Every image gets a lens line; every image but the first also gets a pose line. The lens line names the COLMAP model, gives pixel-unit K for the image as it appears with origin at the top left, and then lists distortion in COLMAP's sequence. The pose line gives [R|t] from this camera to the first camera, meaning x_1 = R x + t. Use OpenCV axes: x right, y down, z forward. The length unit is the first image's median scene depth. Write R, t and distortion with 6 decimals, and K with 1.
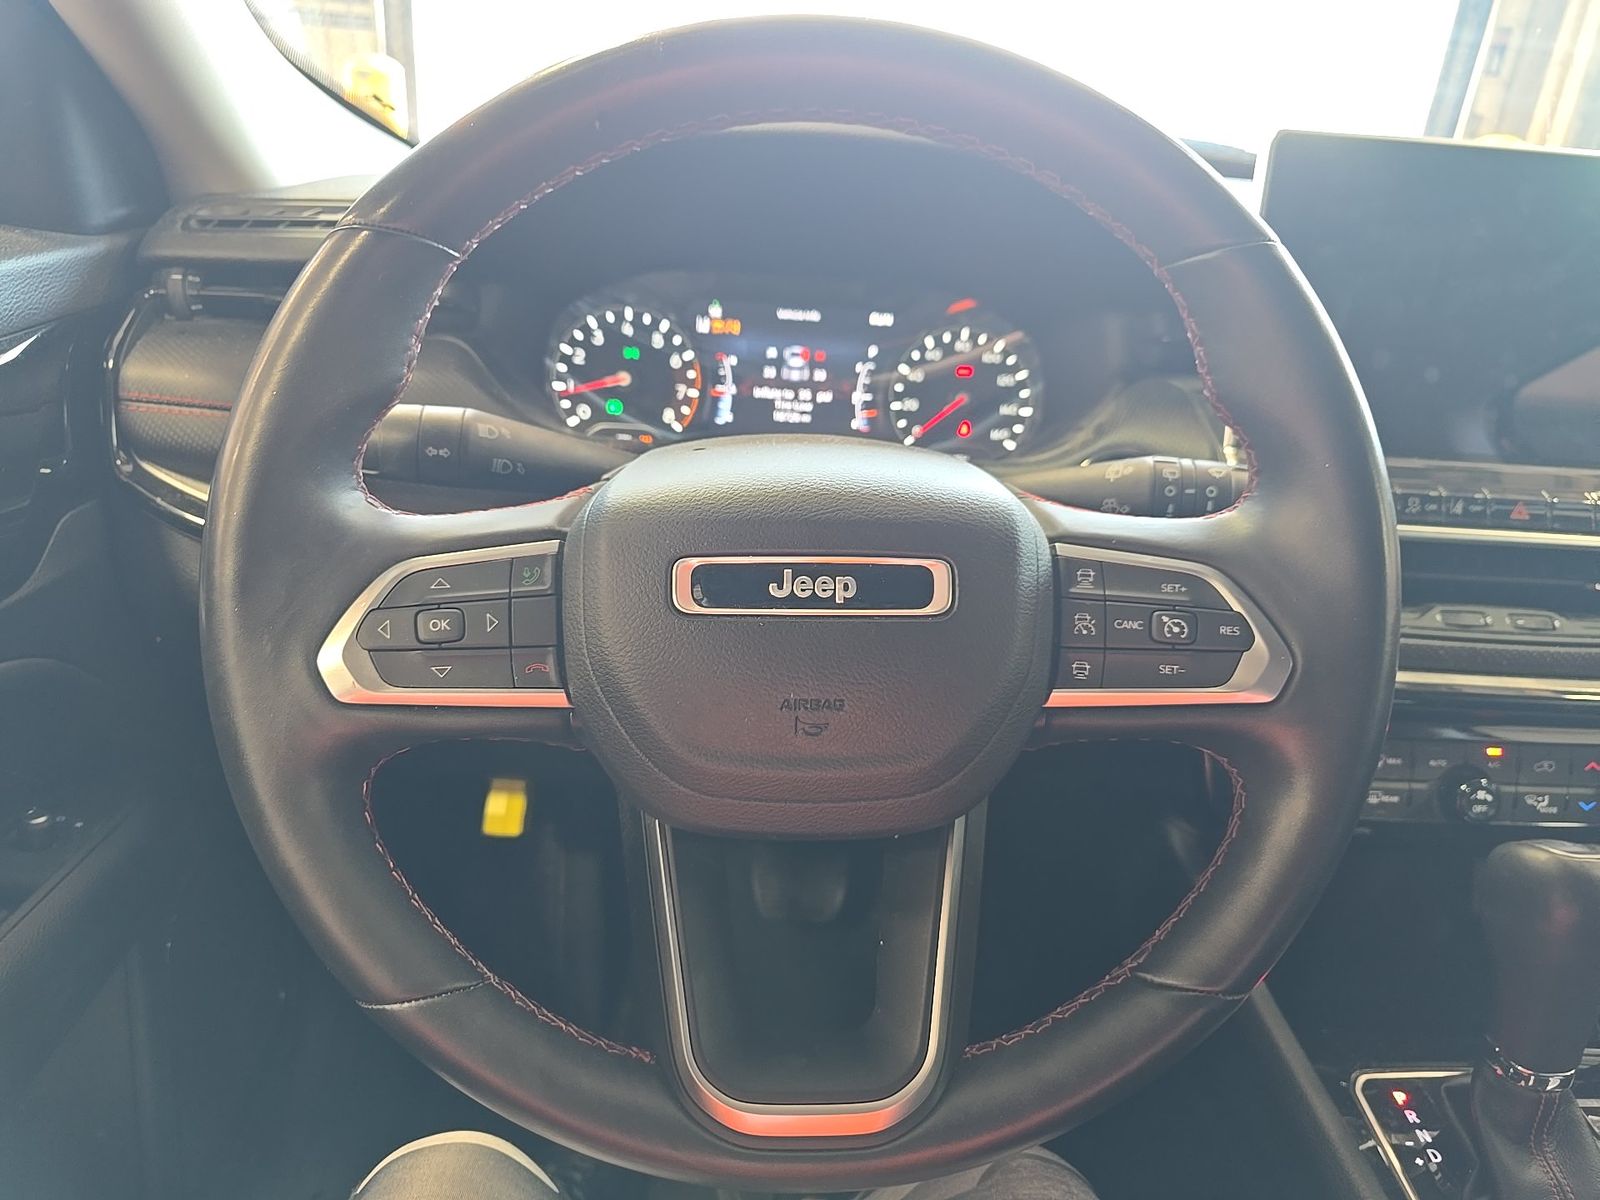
lens RADIAL K [[1089.6, 0, 811.7], [0, 1089.6, 613.6], [0, 0, 1]] dist [0.024729, -0.008225]
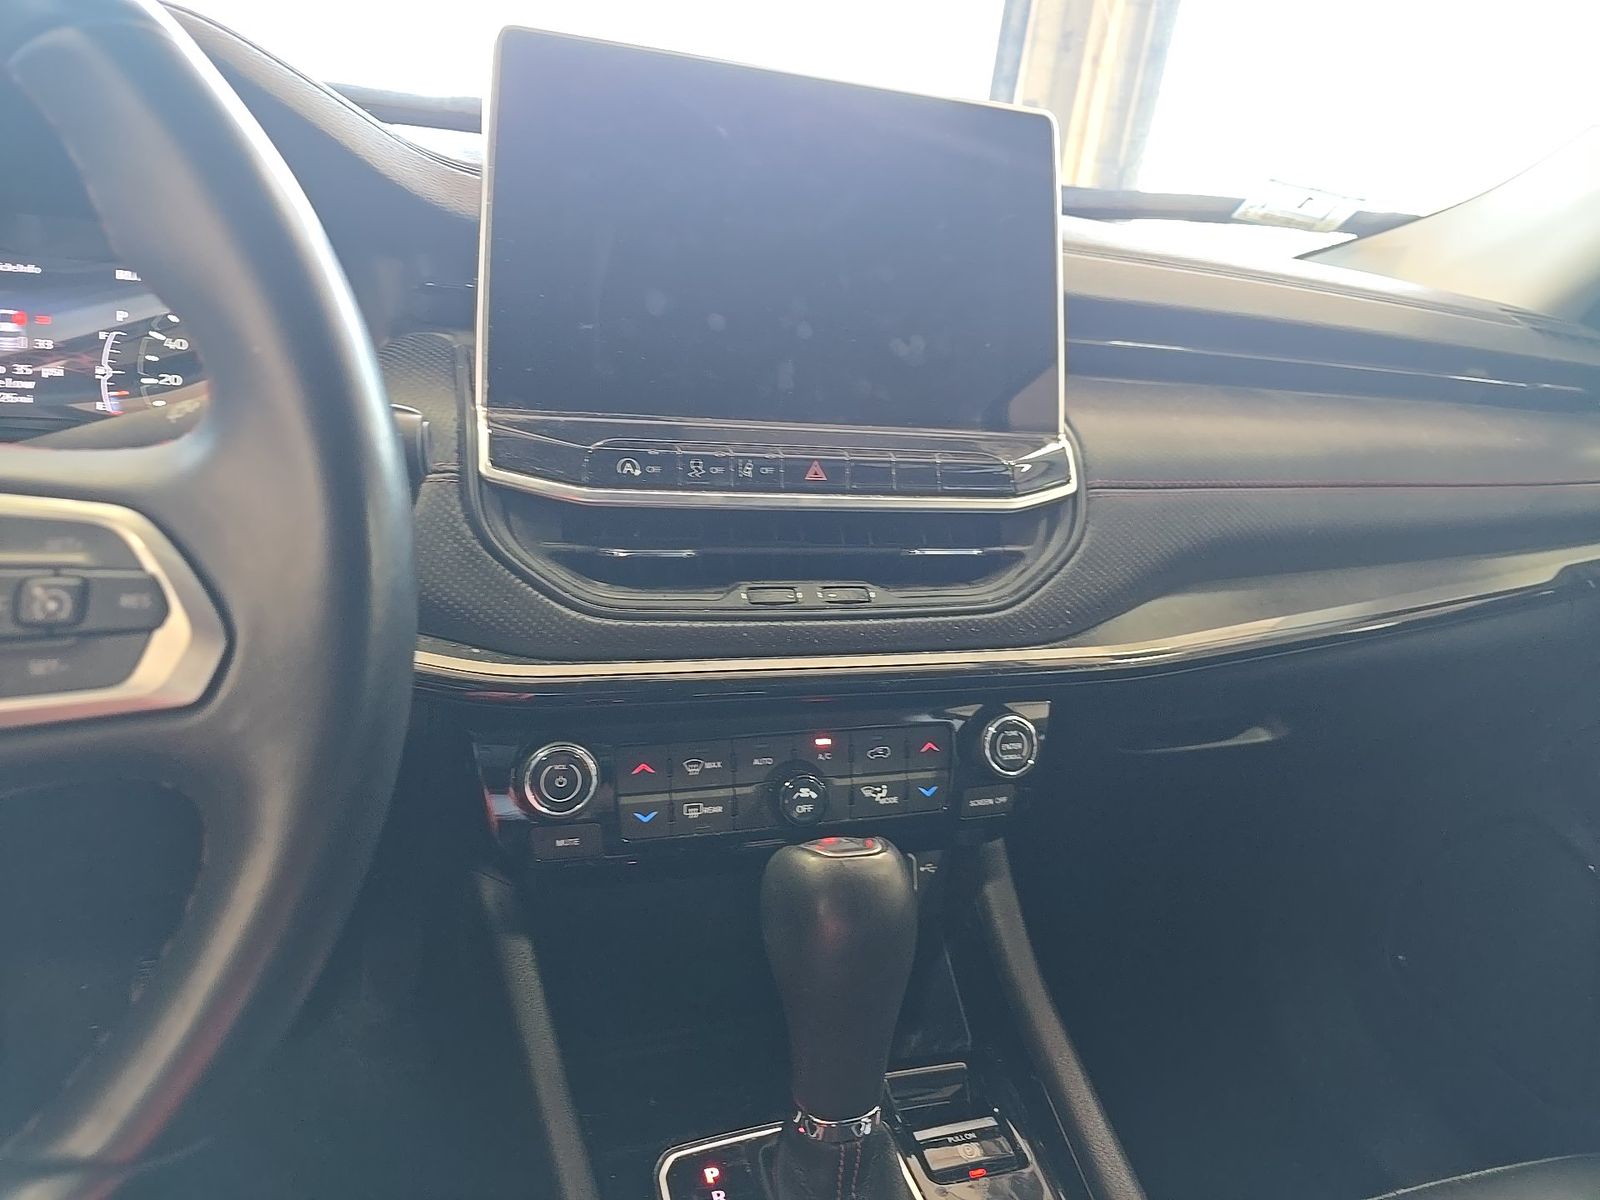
lens RADIAL K [[1089.6, 0, 791.9], [0, 1089.6, 589.0], [0, 0, 1]] dist [0.024729, -0.008225]
pose [[0.956585, -0.061559, 0.284879, 0.290287], [0.079563, 0.995470, -0.052050, 0.037813], [-0.280384, 0.072456, 0.957149, 0.123670]]
